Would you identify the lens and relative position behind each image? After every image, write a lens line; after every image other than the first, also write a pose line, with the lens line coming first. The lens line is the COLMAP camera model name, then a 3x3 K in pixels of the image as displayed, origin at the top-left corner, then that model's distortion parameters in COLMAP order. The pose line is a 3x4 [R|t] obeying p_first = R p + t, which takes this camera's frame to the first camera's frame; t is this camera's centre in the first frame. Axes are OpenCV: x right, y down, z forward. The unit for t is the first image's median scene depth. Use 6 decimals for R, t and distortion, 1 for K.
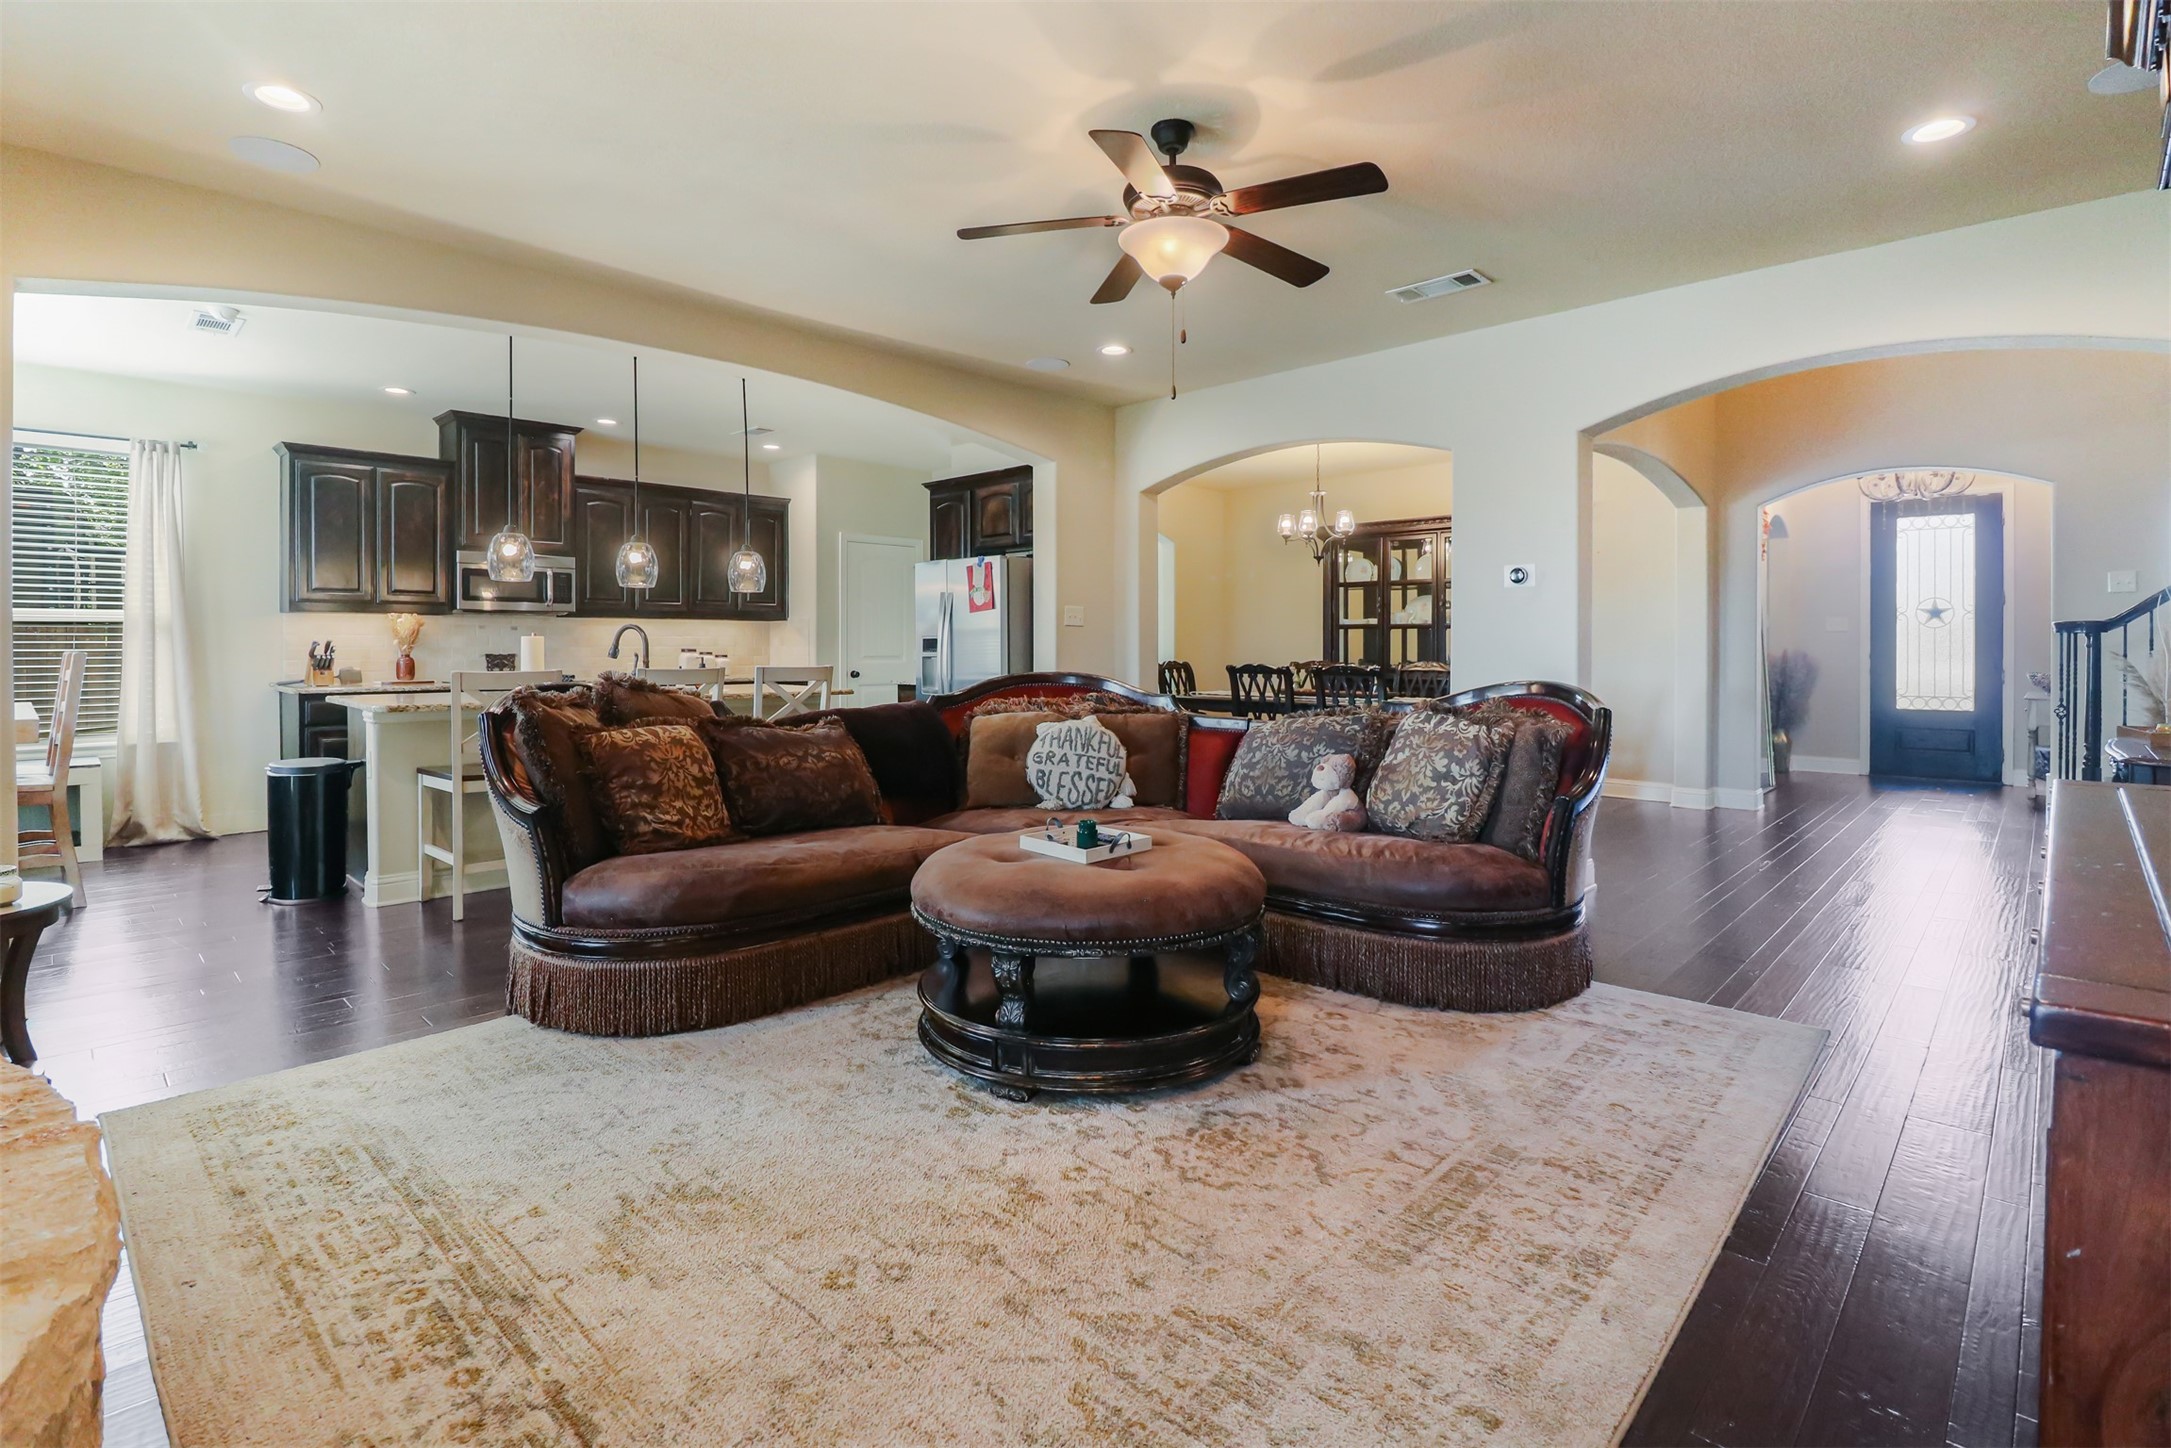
lens RADIAL K [[1030.7, 0, 1089.0], [0, 1030.7, 656.2], [0, 0, 1]] dist [-0.004298, -0.002970]
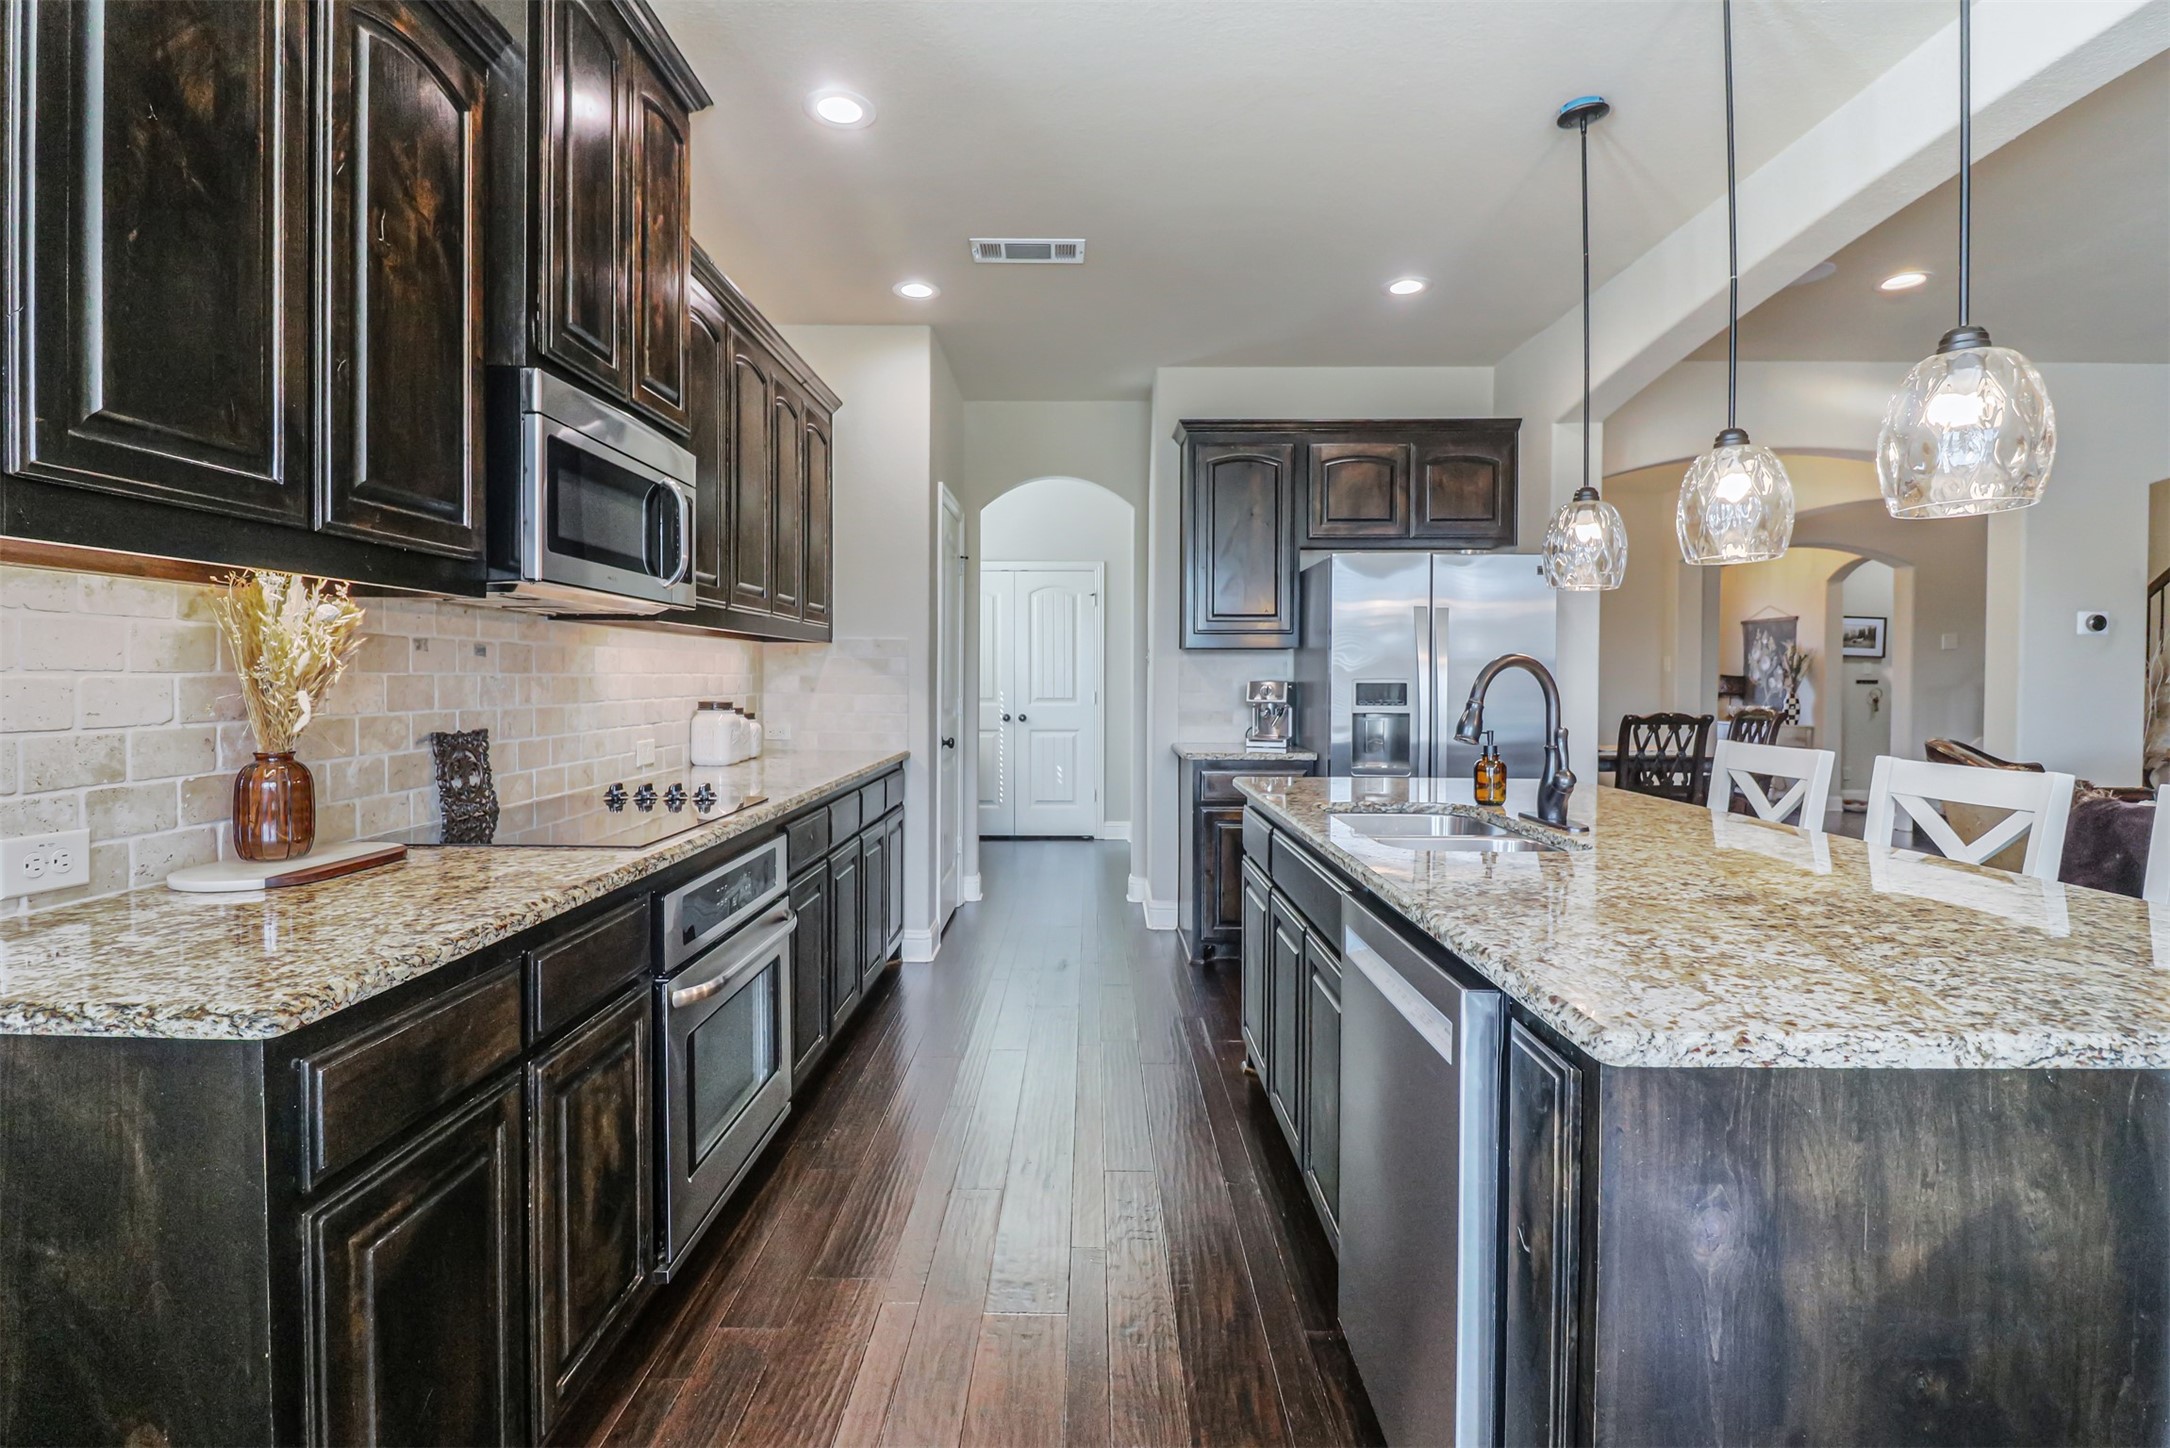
lens RADIAL K [[1030.2, 0, 1084.2], [0, 1030.2, 689.5], [0, 0, 1]] dist [-0.004298, -0.002970]
pose [[0.729207, -0.005234, 0.684273, -2.297451], [0.005484, 0.999983, 0.001805, -0.047883], [-0.684271, 0.002437, 0.729224, 2.246928]]
